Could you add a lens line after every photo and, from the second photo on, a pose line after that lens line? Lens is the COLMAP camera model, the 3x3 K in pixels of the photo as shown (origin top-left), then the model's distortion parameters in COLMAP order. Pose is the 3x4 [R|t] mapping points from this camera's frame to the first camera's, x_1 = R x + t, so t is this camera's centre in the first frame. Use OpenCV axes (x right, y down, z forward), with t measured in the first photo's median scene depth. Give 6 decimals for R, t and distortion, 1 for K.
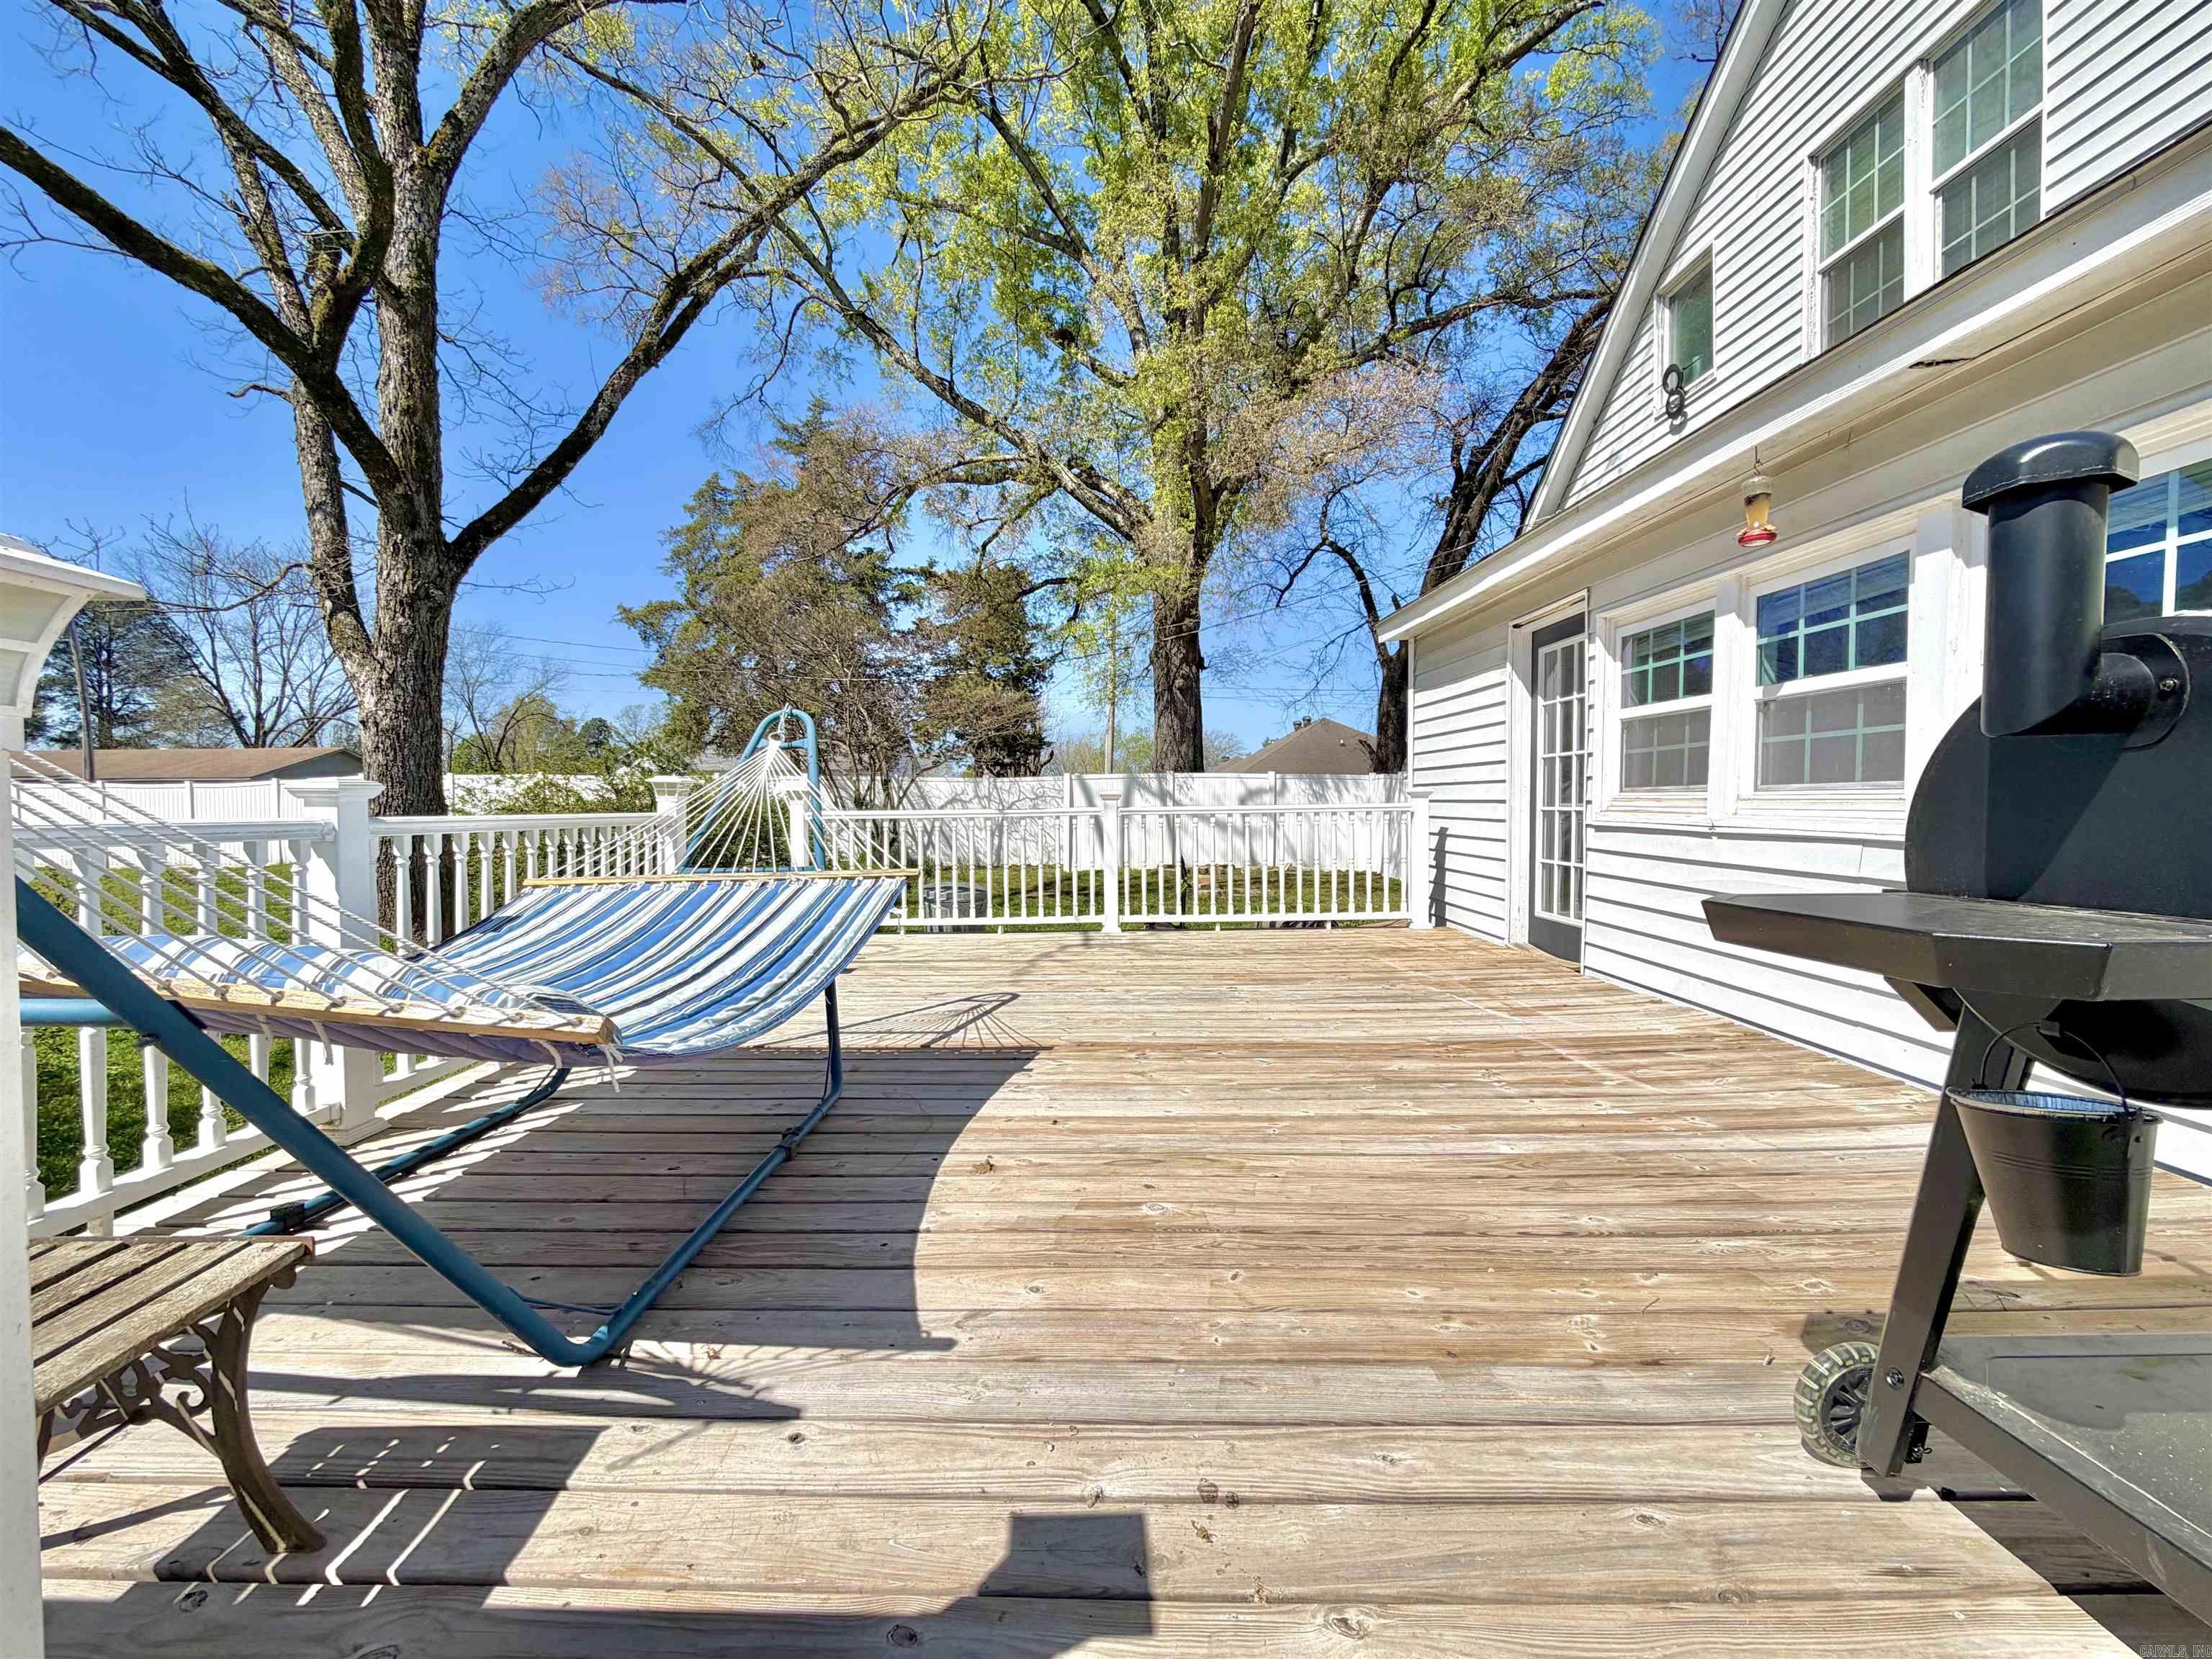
lens RADIAL K [[880.5, 0, 1103.5], [0, 880.5, 829.7], [0, 0, 1]] dist [-0.000605, -0.000205]
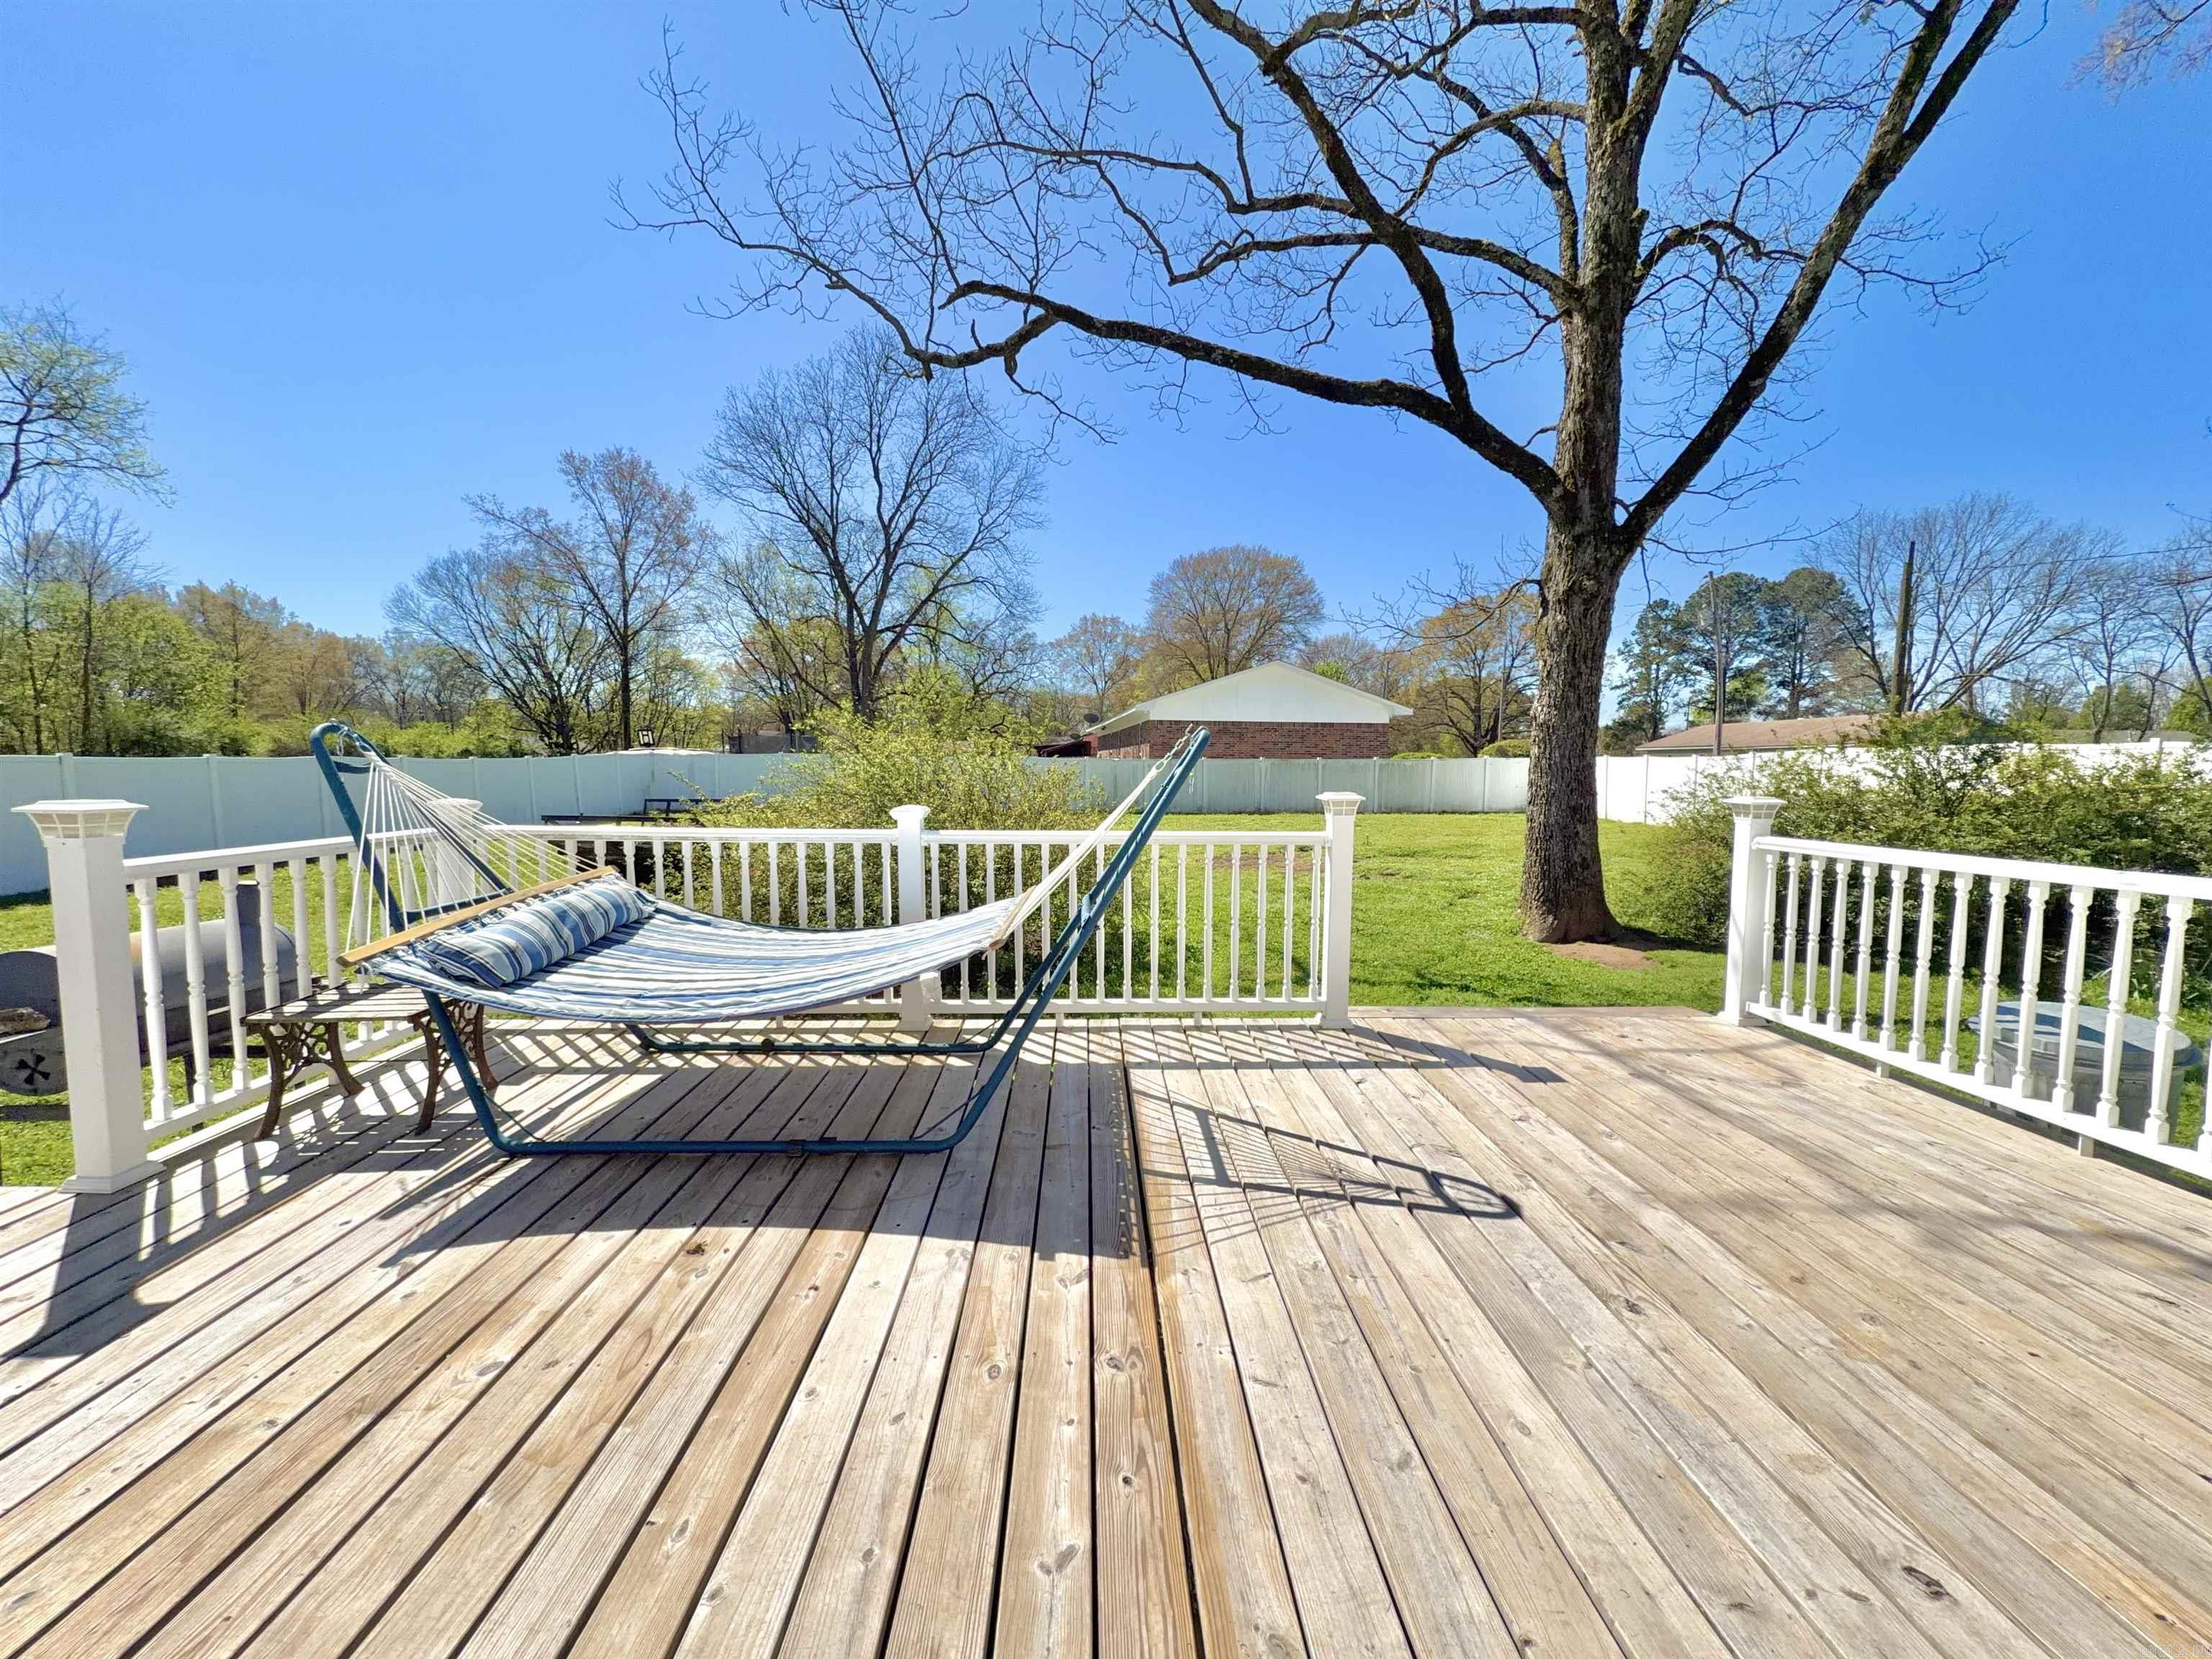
lens RADIAL K [[880.5, 0, 1107.5], [0, 880.5, 829.0], [0, 0, 1]] dist [-0.000605, -0.000205]
pose [[0.034494, 0.079150, -0.996266, 0.244797], [-0.033576, 0.996388, 0.077997, -0.050332], [0.998841, 0.030760, 0.037027, 0.426626]]
